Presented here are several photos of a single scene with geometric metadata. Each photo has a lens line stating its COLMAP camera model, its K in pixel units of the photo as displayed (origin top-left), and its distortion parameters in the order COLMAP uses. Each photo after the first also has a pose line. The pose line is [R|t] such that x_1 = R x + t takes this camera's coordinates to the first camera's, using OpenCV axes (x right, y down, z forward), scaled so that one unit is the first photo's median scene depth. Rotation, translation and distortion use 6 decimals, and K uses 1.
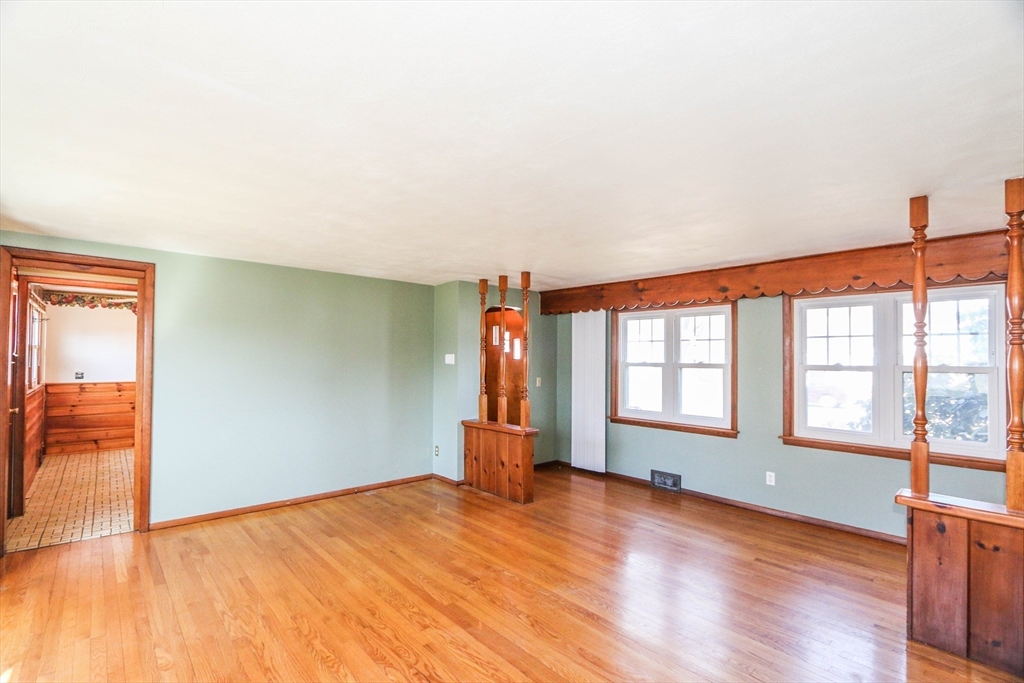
lens RADIAL K [[472.0, 0, 497.6], [0, 472.0, 345.7], [0, 0, 1]] dist [-0.026349, -0.000077]
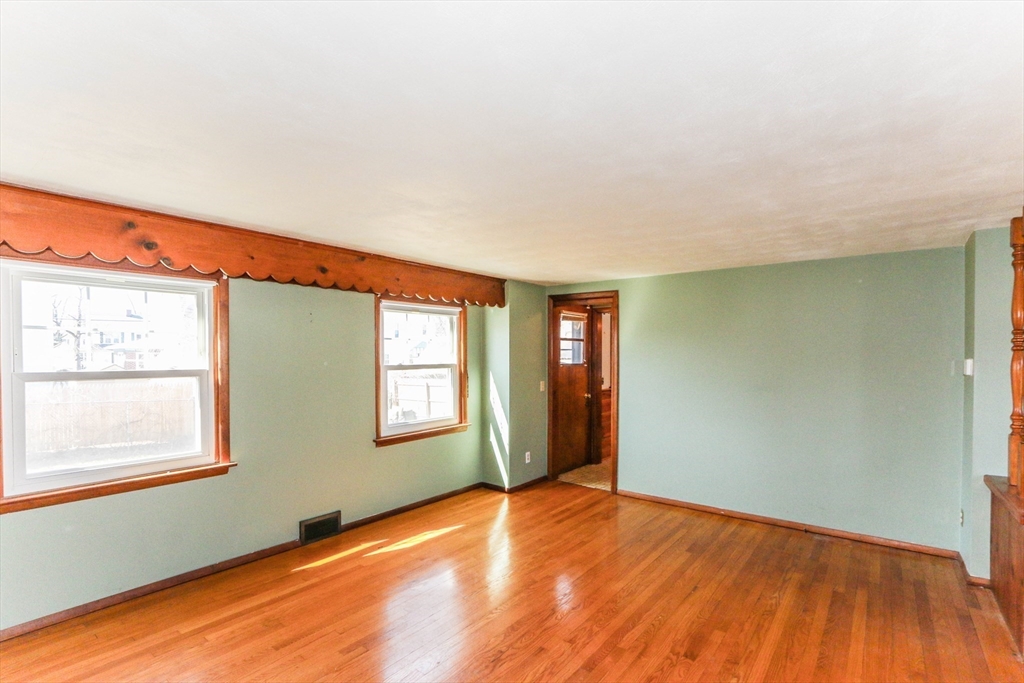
lens RADIAL K [[474.4, 0, 505.0], [0, 474.4, 355.1], [0, 0, 1]] dist [-0.013615, 0.000669]
pose [[0.182780, -0.010708, -0.983095, 0.452548], [0.023041, 0.999713, -0.006606, 0.006283], [0.982884, -0.021444, 0.182974, 0.400286]]
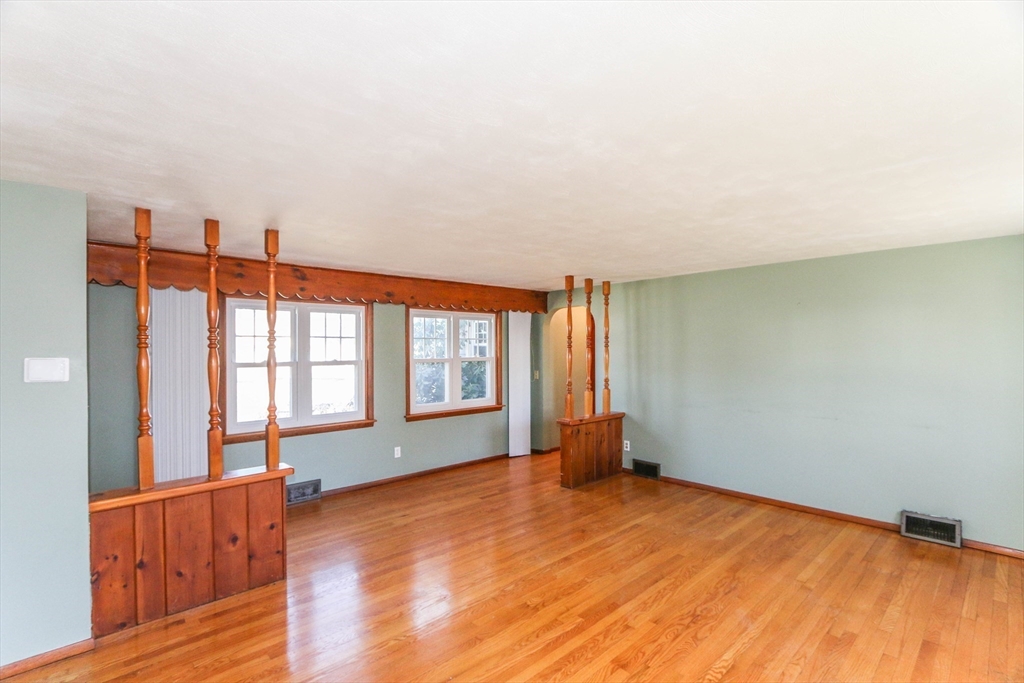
lens RADIAL K [[472.1, 0, 512.0], [0, 472.1, 341.5], [0, 0, 1]] dist [-0.011441, 0.000160]
pose [[-0.048085, 0.015867, 0.998717, -0.652775], [-0.005914, 0.999852, -0.016170, 0.011604], [-0.998826, -0.006684, -0.047984, 0.740569]]
